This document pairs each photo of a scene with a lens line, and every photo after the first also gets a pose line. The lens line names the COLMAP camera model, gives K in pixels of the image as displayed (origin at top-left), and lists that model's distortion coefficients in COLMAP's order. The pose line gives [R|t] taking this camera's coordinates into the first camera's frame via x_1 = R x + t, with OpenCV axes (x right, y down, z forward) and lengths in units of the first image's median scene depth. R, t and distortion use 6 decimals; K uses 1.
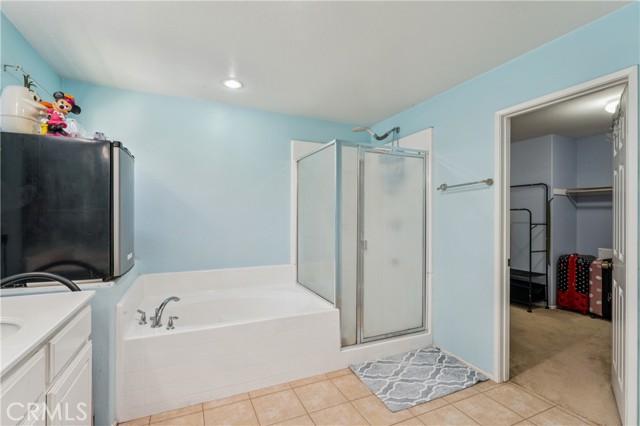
lens RADIAL K [[296.9, 0, 320.0], [0, 296.9, 213.0], [0, 0, 1]] dist [0.000727, 0.000198]
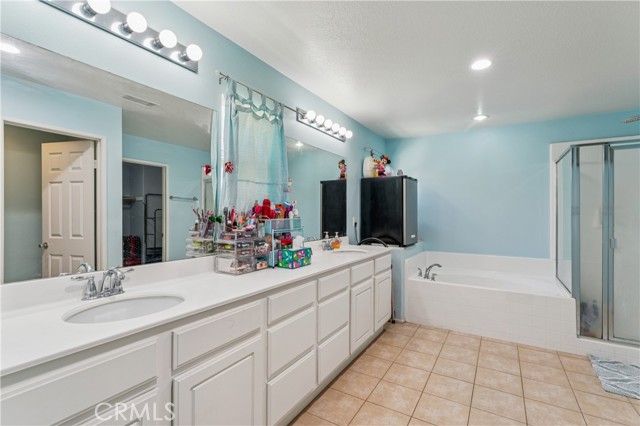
lens RADIAL K [[296.9, 0, 320.0], [0, 296.9, 213.0], [0, 0, 1]] dist [0.000727, 0.000198]
pose [[0.556395, -0.002631, -0.830914, 0.534689], [0.003429, 0.999994, -0.000870, 0.003760], [0.830911, -0.002365, 0.556400, -0.465073]]
